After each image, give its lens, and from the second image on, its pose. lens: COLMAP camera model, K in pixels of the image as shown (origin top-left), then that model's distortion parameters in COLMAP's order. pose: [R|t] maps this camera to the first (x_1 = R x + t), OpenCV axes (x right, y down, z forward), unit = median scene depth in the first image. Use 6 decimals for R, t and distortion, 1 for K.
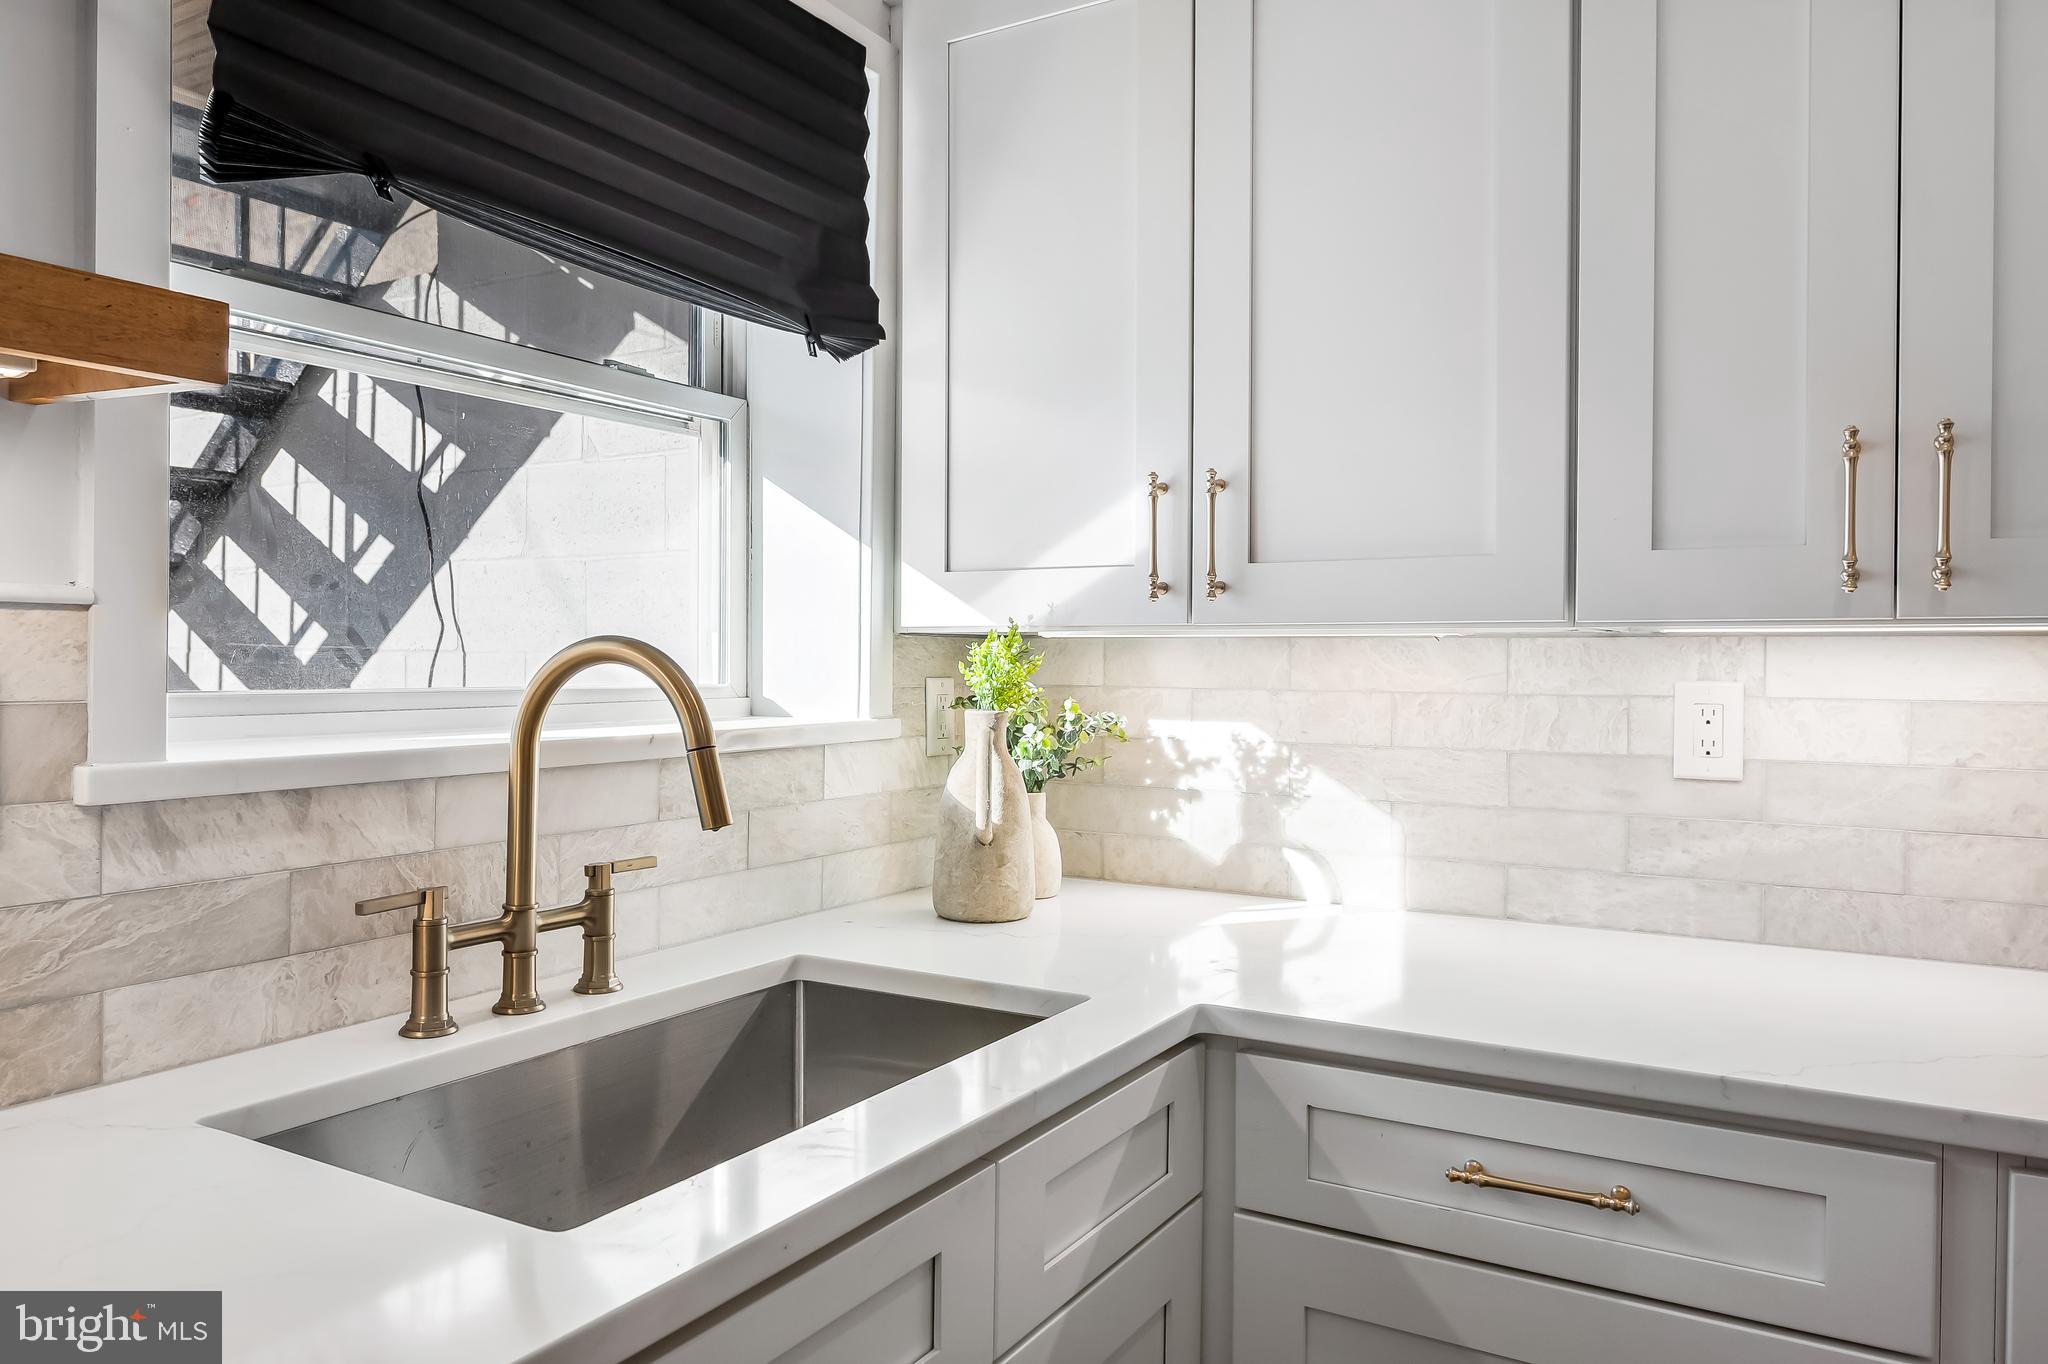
lens RADIAL K [[1388.8, 0, 1043.1], [0, 1388.8, 670.5], [0, 0, 1]] dist [0.007582, -0.009751]
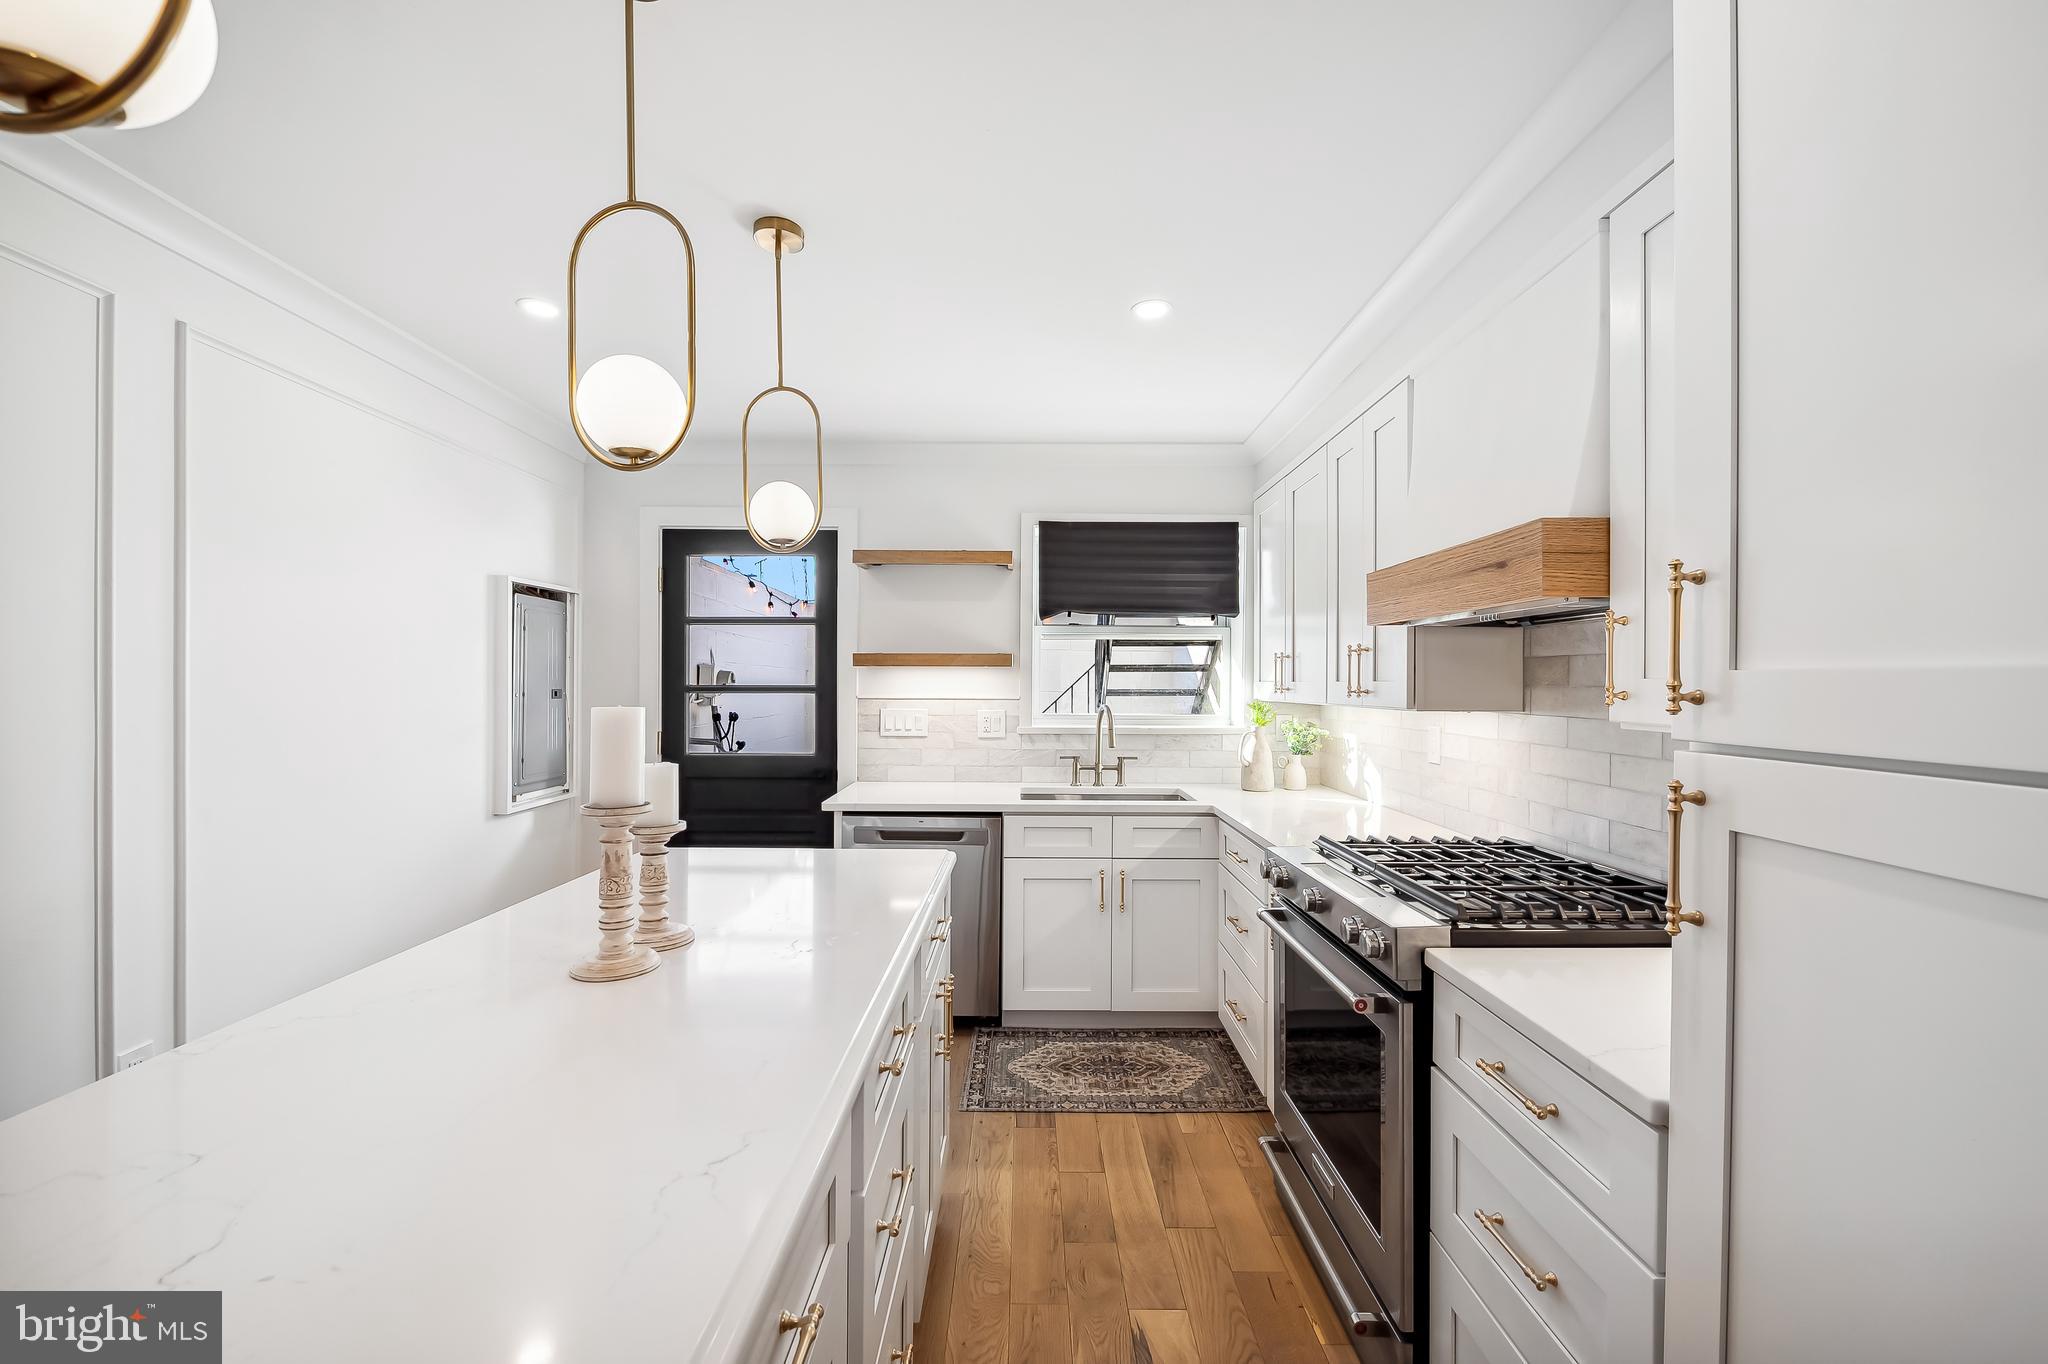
lens RADIAL K [[823.8, 0, 1029.6], [0, 823.8, 683.1], [0, 0, 1]] dist [-0.010876, 0.000164]
pose [[0.509920, -0.003646, -0.860214, 1.519223], [-0.008444, 0.999922, -0.009244, -0.055401], [0.860180, 0.011978, 0.509850, -0.479540]]
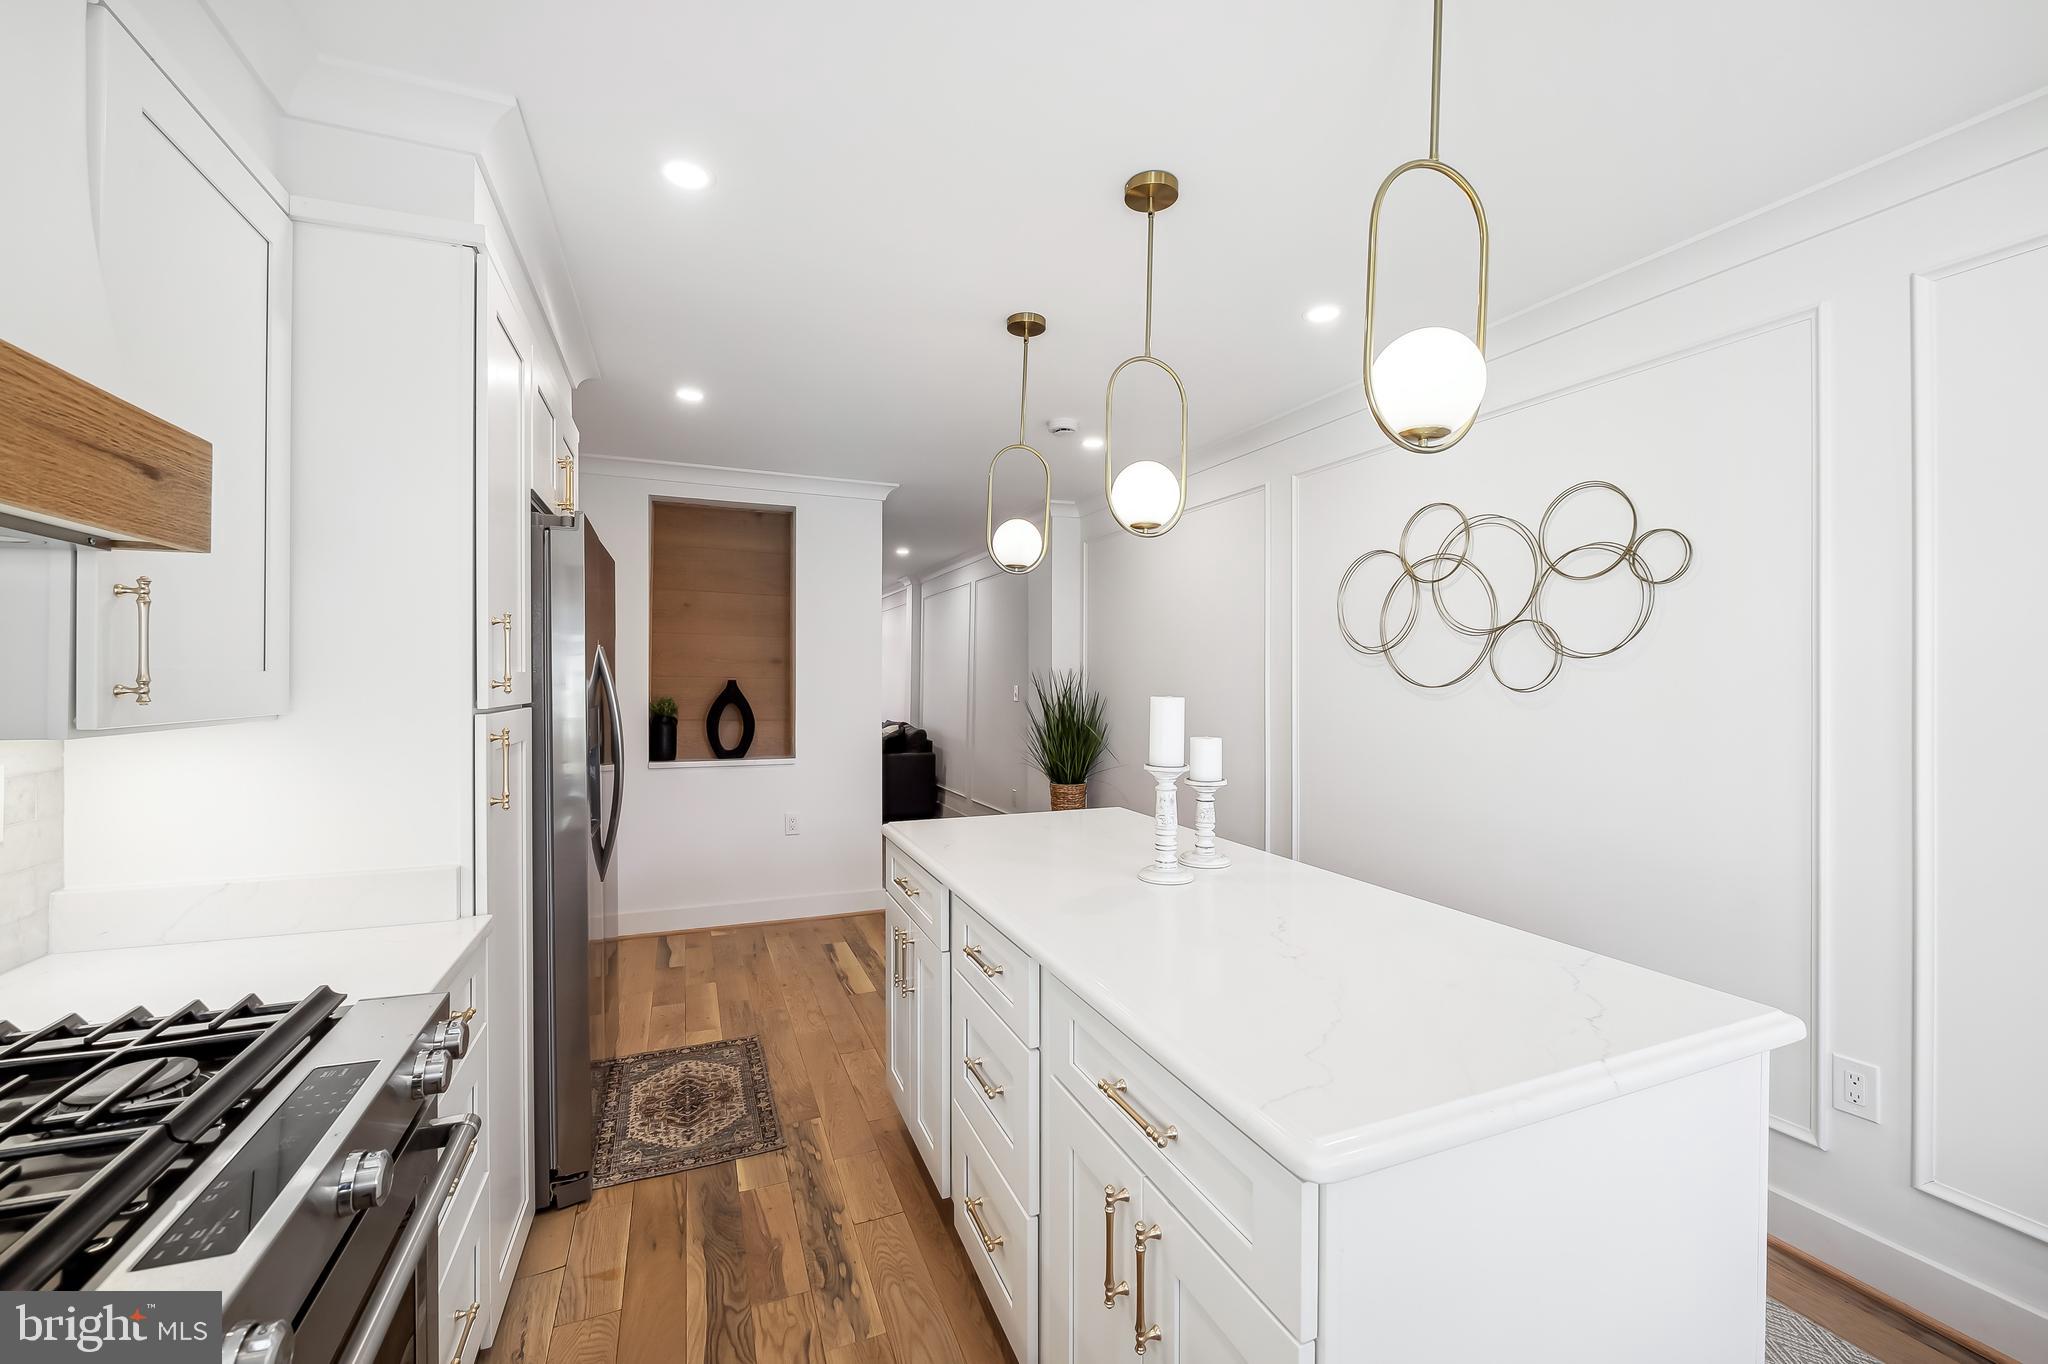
lens RADIAL K [[823.8, 0, 1019.2], [0, 823.8, 679.2], [0, 0, 1]] dist [-0.010876, 0.000164]
pose [[-0.791724, -0.004910, 0.610859, 0.161986], [0.000969, 0.999956, 0.009293, -0.069641], [-0.610878, 0.007949, -0.791685, 0.561942]]
